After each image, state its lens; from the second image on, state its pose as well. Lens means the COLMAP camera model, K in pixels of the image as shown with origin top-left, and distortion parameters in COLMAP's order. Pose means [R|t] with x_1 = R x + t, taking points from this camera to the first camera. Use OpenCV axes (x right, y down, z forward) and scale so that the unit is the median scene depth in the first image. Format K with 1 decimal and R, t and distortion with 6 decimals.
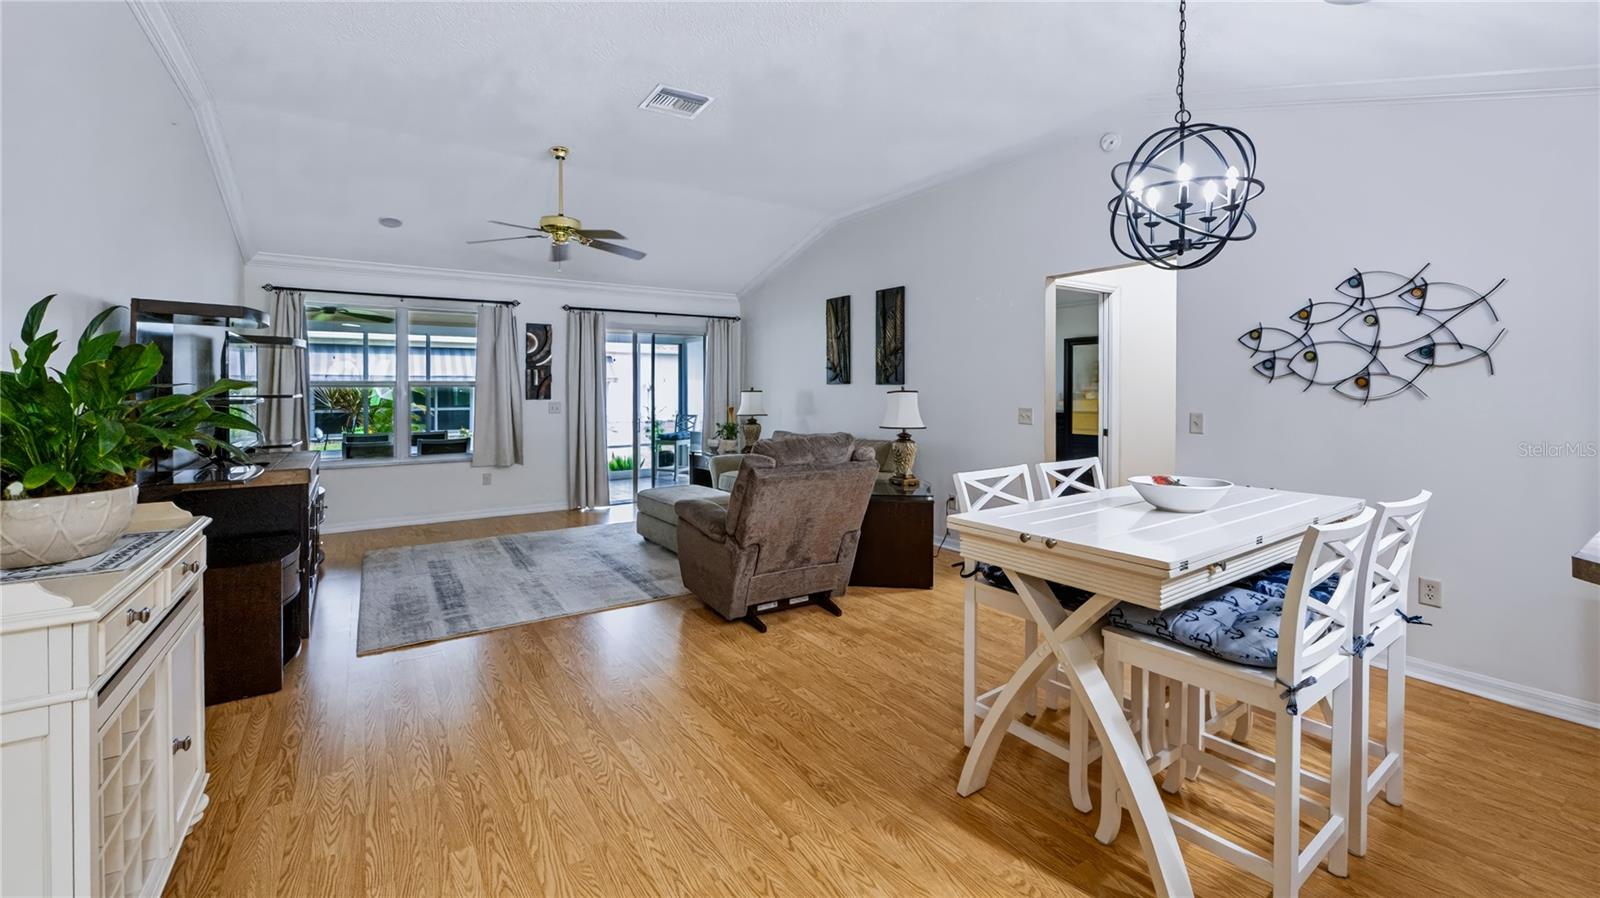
lens RADIAL K [[660.4, 0, 813.4], [0, 660.4, 397.8], [0, 0, 1]] dist [-0.000518, 0.000171]
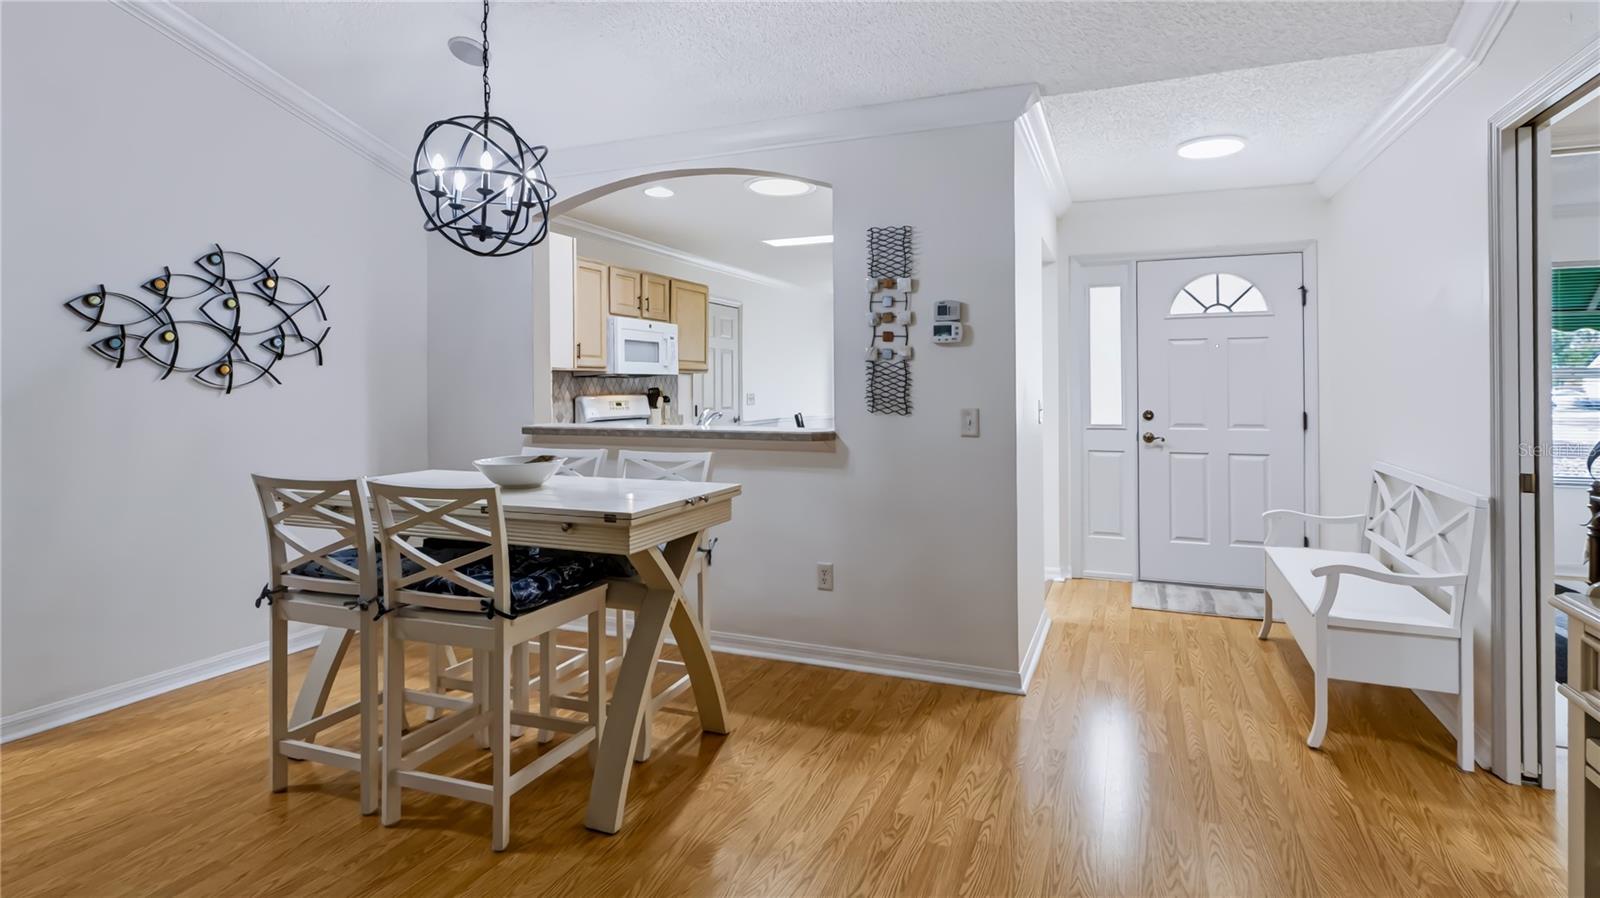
lens RADIAL K [[772.1, 0, 826.8], [0, 772.1, 389.6], [0, 0, 1]] dist [0.003918, -0.000192]
pose [[-0.557500, -0.002387, 0.830174, -0.349502], [0.015131, 0.999801, 0.013036, 0.002163], [-0.830039, 0.019829, -0.557353, 0.593556]]
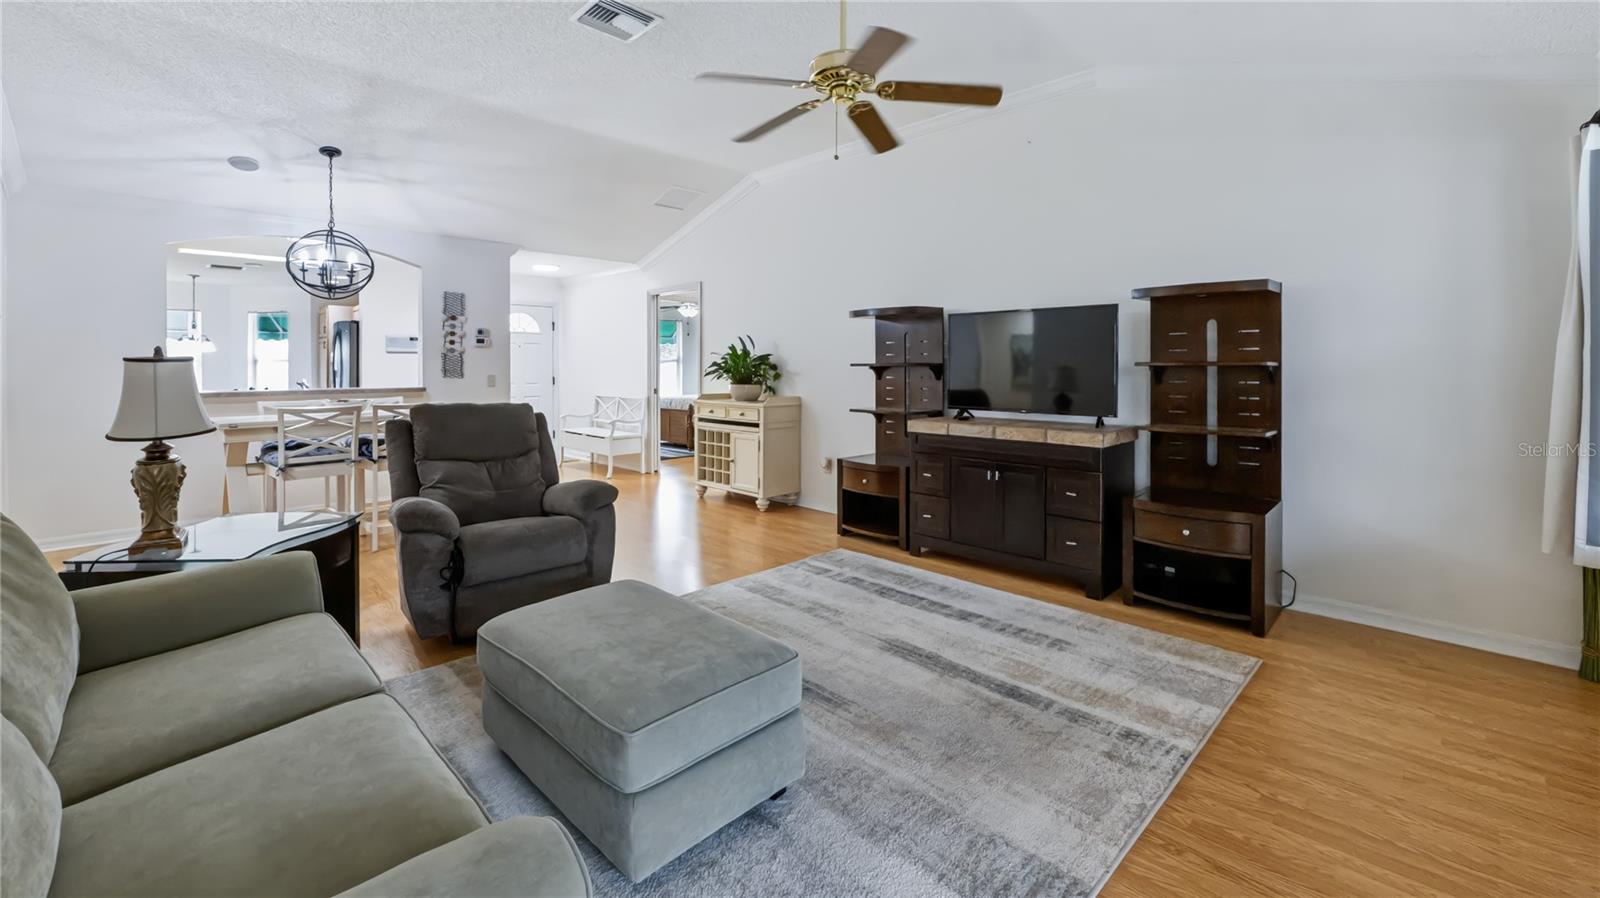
lens RADIAL K [[660.4, 0, 785.4], [0, 660.4, 371.9], [0, 0, 1]] dist [-0.000518, 0.000171]
pose [[-0.987752, 0.000838, -0.156032, -0.246244], [-0.003210, 0.999665, 0.025688, -0.012865], [0.156001, 0.025874, -0.987418, 1.538846]]
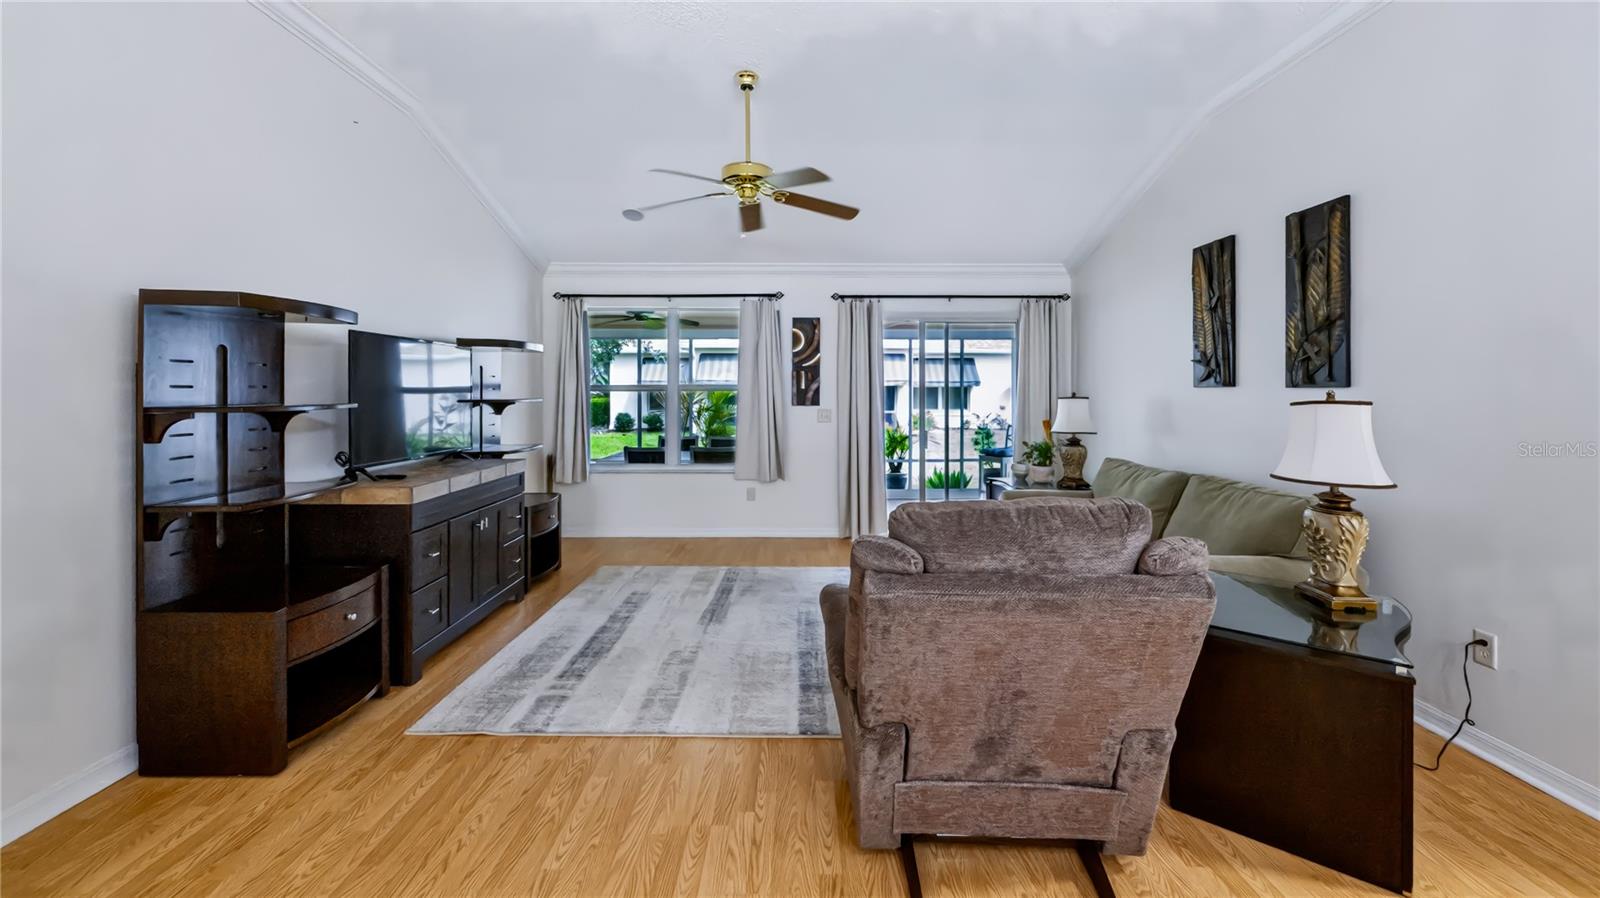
lens RADIAL K [[660.4, 0, 797.9], [0, 660.4, 391.3], [0, 0, 1]] dist [-0.000518, 0.000171]
pose [[0.824324, 0.002036, -0.566115, 0.090090], [-0.010667, 0.999872, -0.011936, -0.008382], [0.566018, 0.015878, 0.824240, 0.409852]]
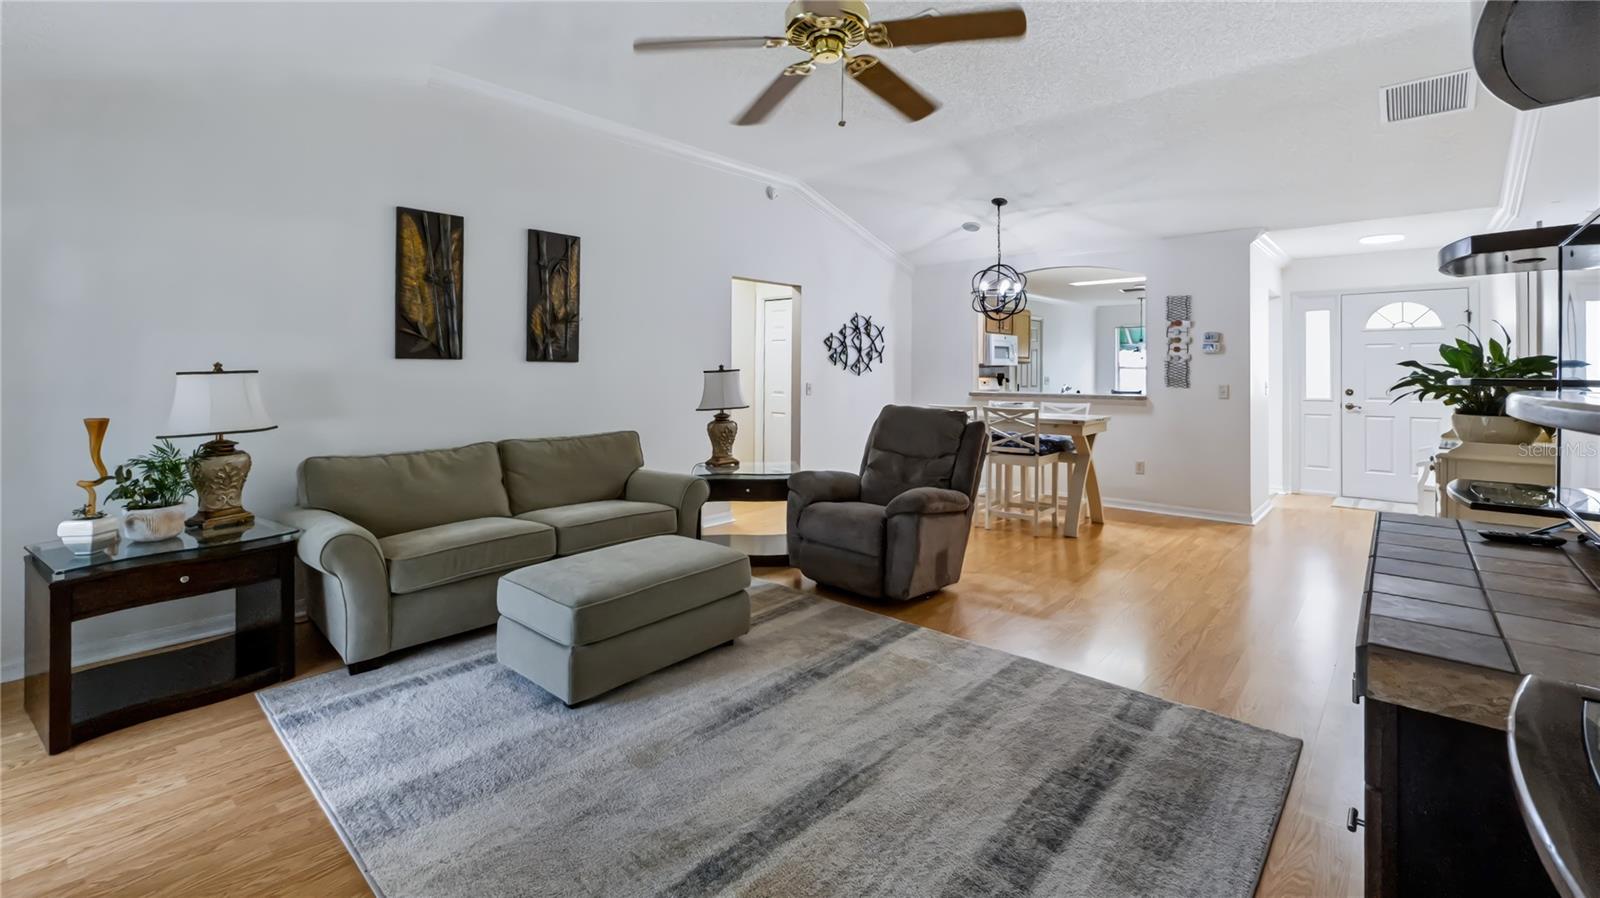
lens RADIAL K [[660.4, 0, 795.4], [0, 660.4, 375.3], [0, 0, 1]] dist [-0.000518, 0.000171]
pose [[-0.226156, -0.008321, 0.974056, -0.822028], [0.014239, 0.999828, 0.011848, -0.012518], [-0.973987, 0.016549, -0.225999, 1.112475]]
